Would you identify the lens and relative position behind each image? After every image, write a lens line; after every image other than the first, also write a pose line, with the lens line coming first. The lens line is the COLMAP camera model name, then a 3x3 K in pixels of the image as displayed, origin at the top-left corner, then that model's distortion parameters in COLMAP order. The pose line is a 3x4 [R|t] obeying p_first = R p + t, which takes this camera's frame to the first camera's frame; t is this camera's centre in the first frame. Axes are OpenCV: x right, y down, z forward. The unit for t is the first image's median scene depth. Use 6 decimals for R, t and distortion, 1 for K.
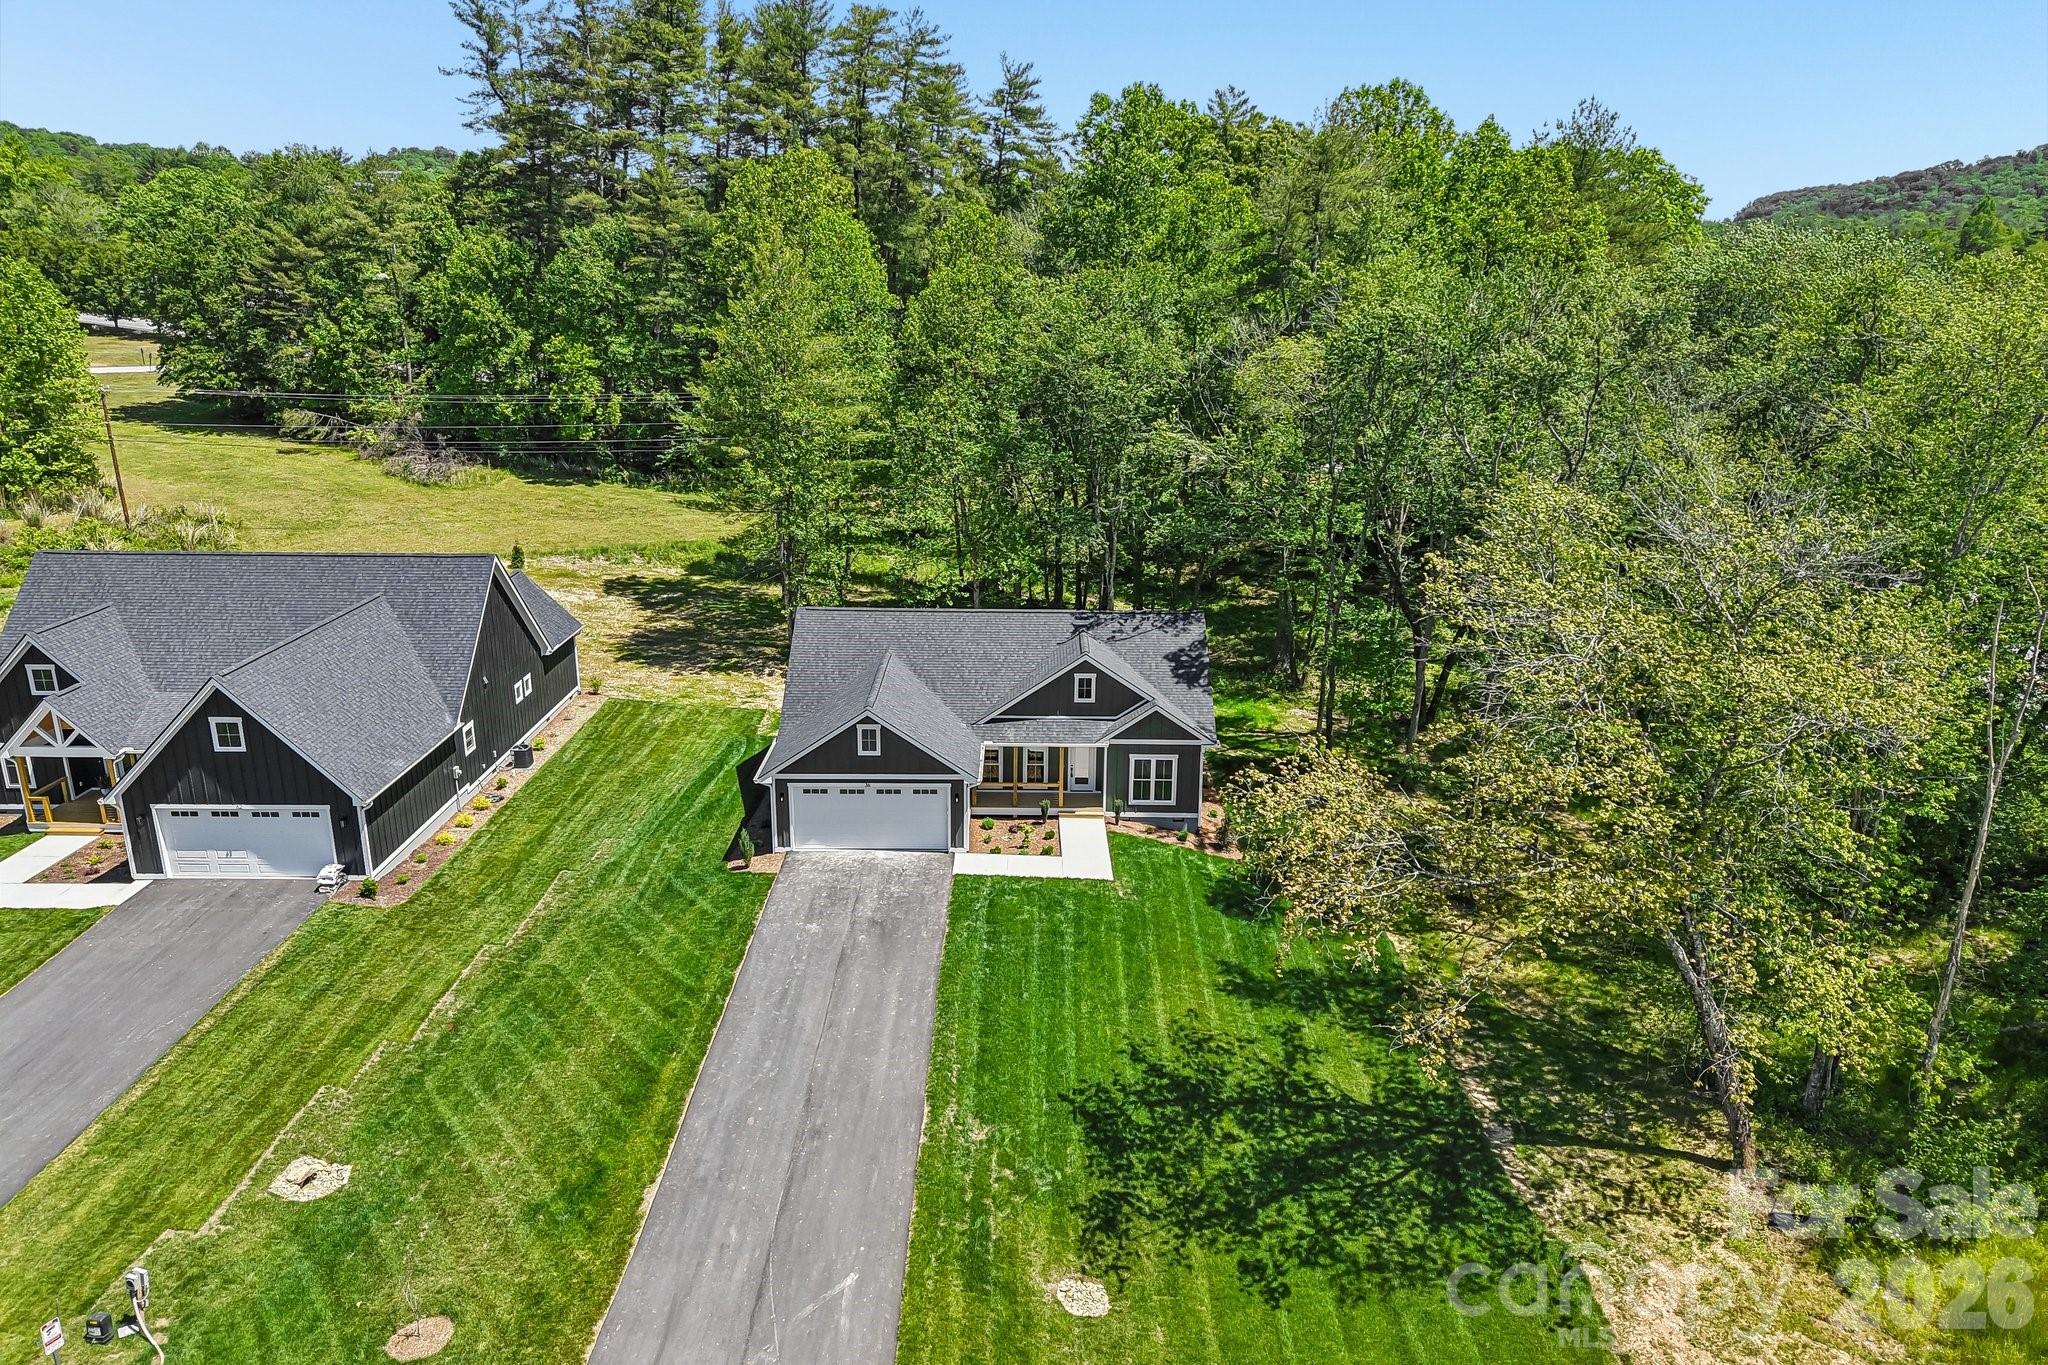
lens RADIAL K [[1373.3, 0, 1018.3], [0, 1373.3, 681.3], [0, 0, 1]] dist [0.024589, -0.022516]
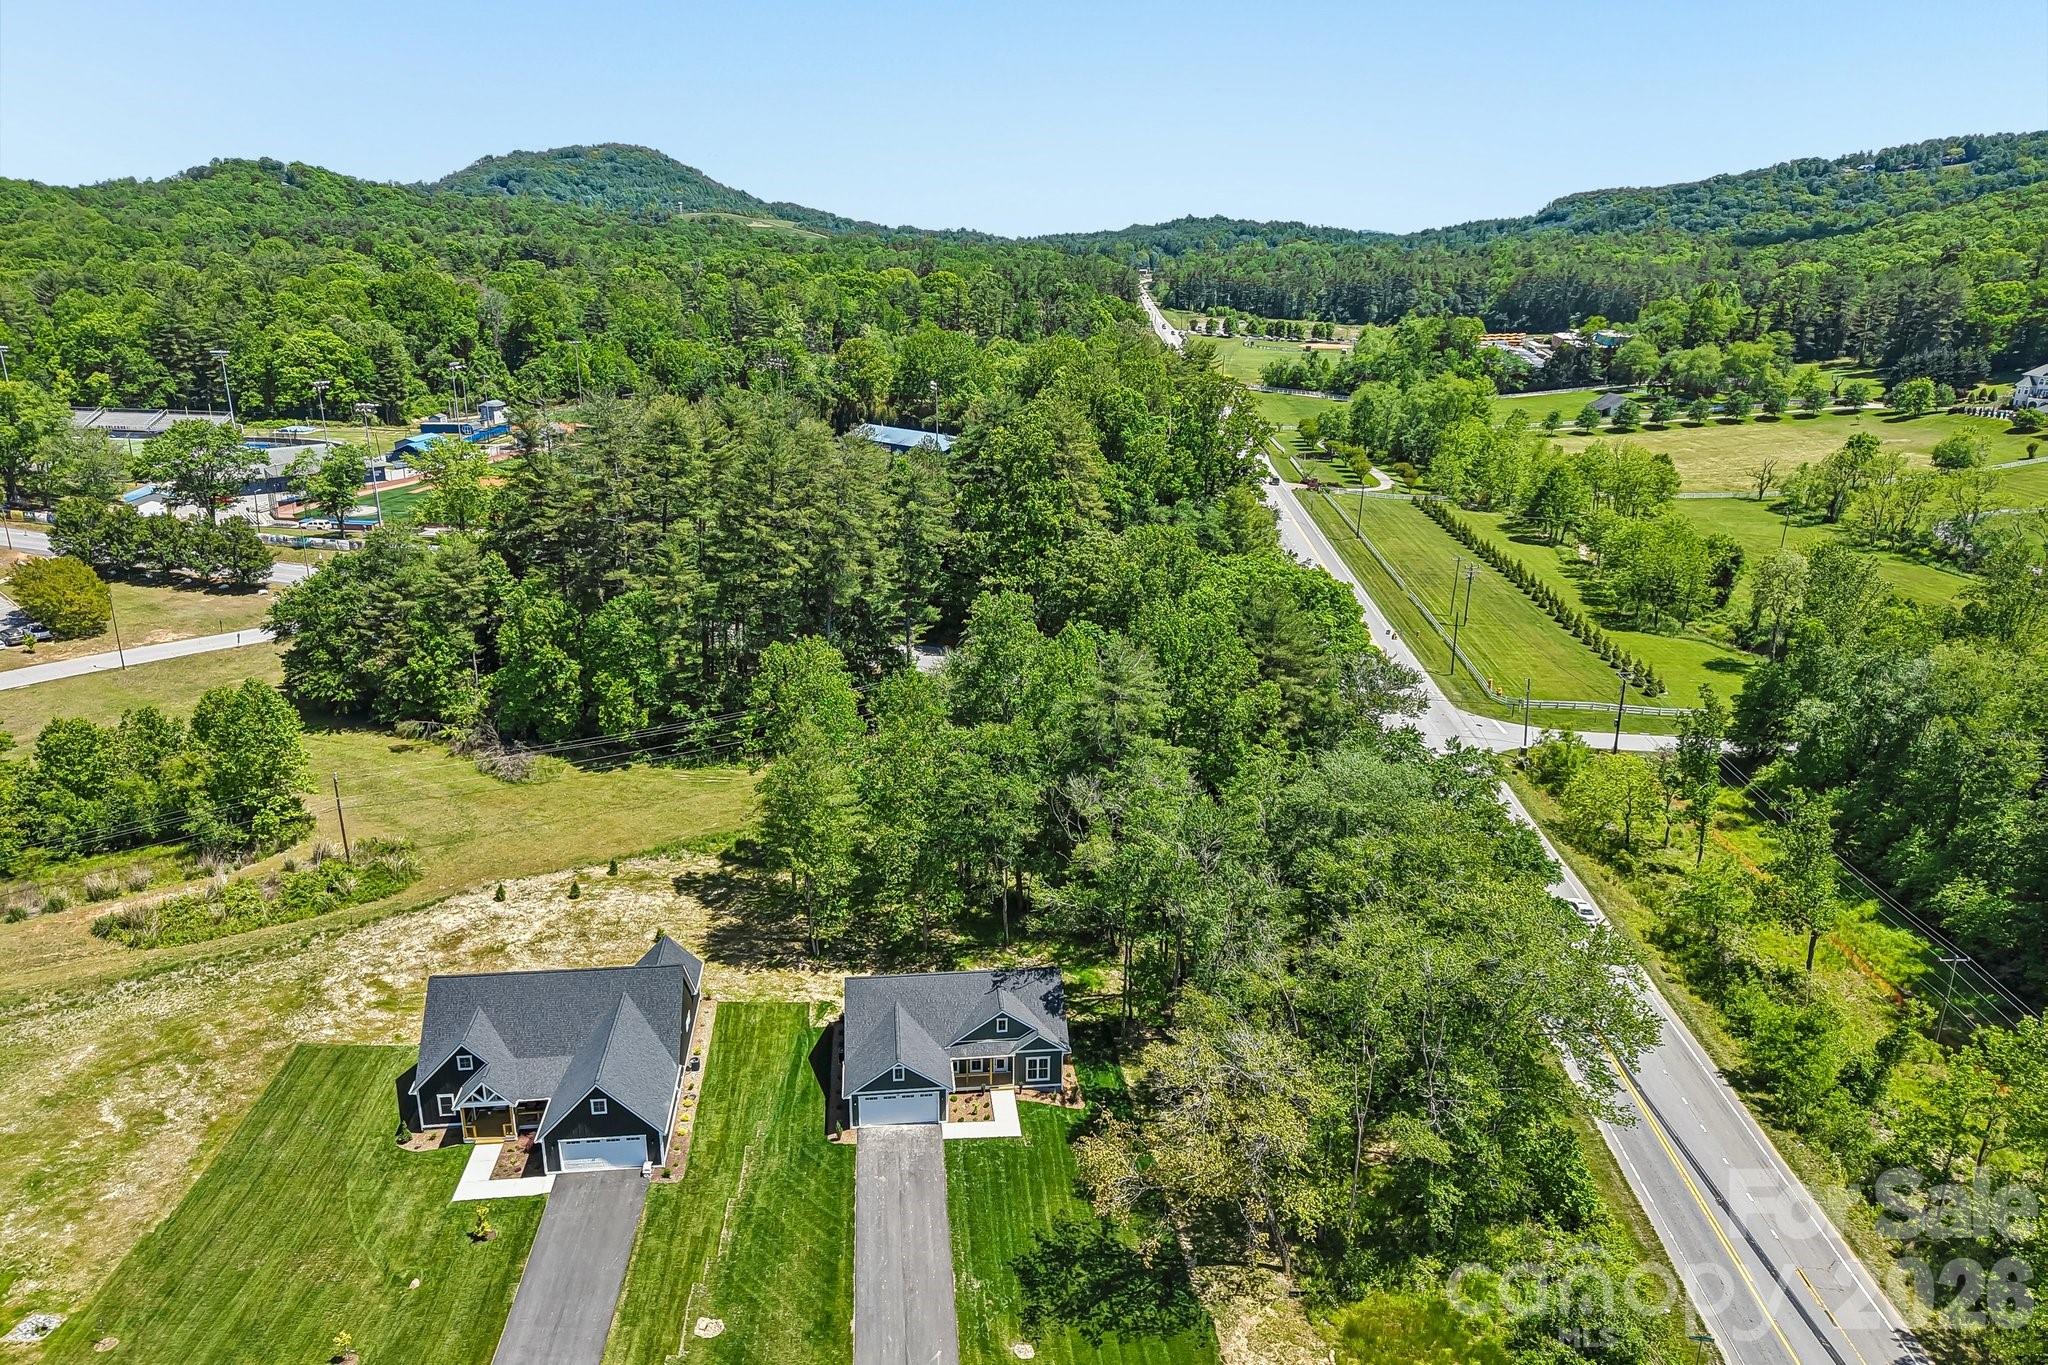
lens RADIAL K [[1377.6, 0, 1016.6], [0, 1377.6, 677.0], [0, 0, 1]] dist [0.009365, 0.001648]
pose [[0.994033, -0.034919, 0.103341, -0.119006], [0.033261, 0.999289, 0.017727, -0.540552], [-0.103887, -0.014184, 0.994488, -0.976304]]
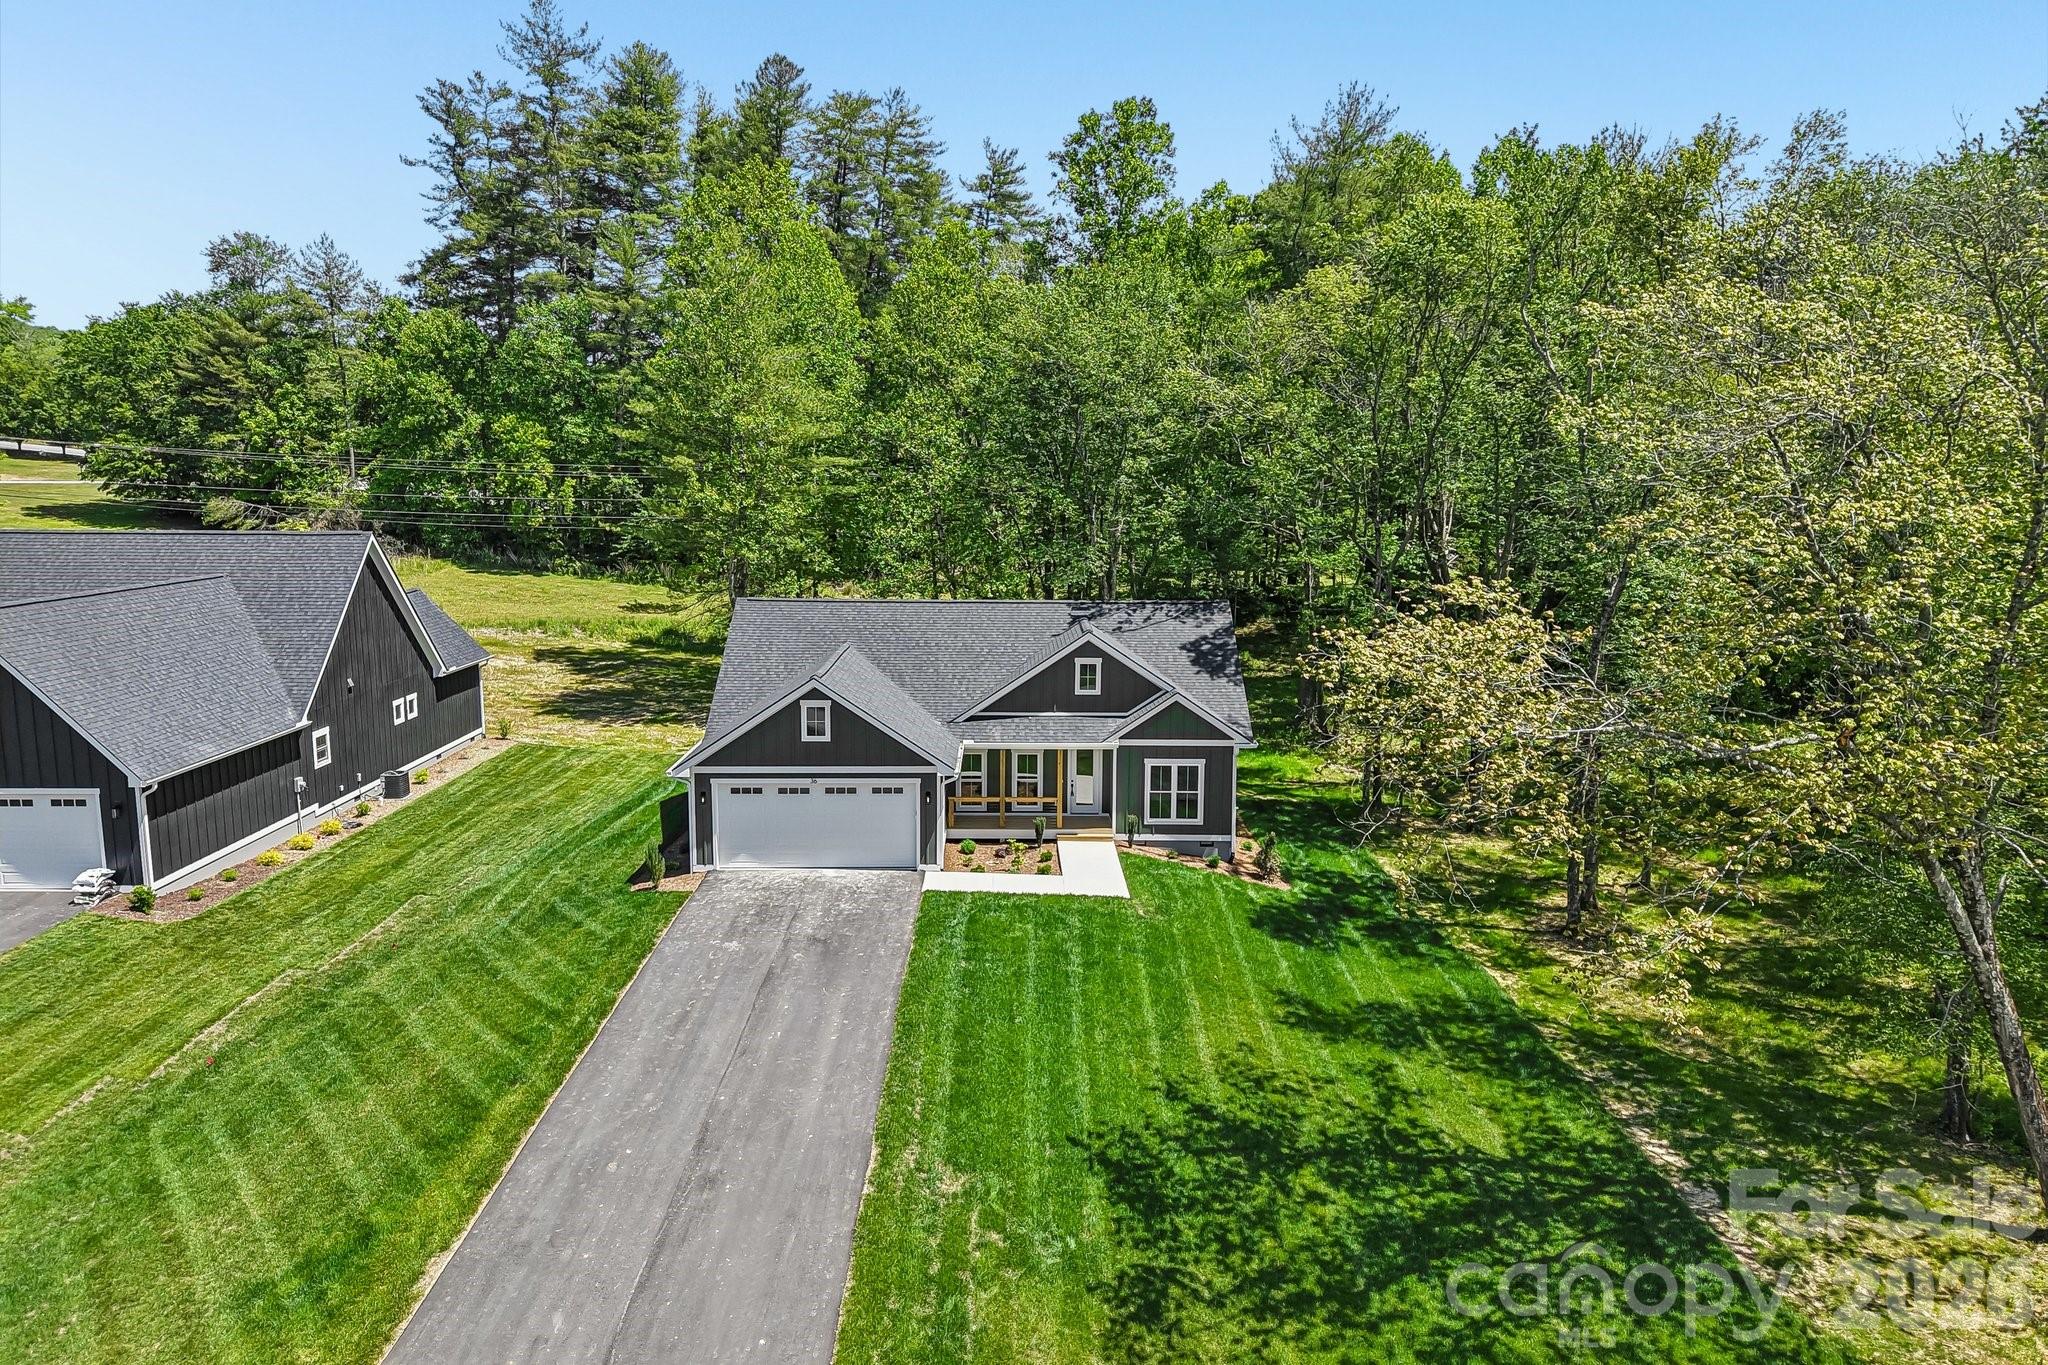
lens RADIAL K [[1376.4, 0, 1020.7], [0, 1376.4, 673.1], [0, 0, 1]] dist [0.011983, -0.001298]
pose [[0.999897, -0.003364, 0.013925, -0.002203], [0.005322, 0.989705, -0.143020, 0.121682], [-0.013300, 0.143080, 0.989622, 0.202408]]
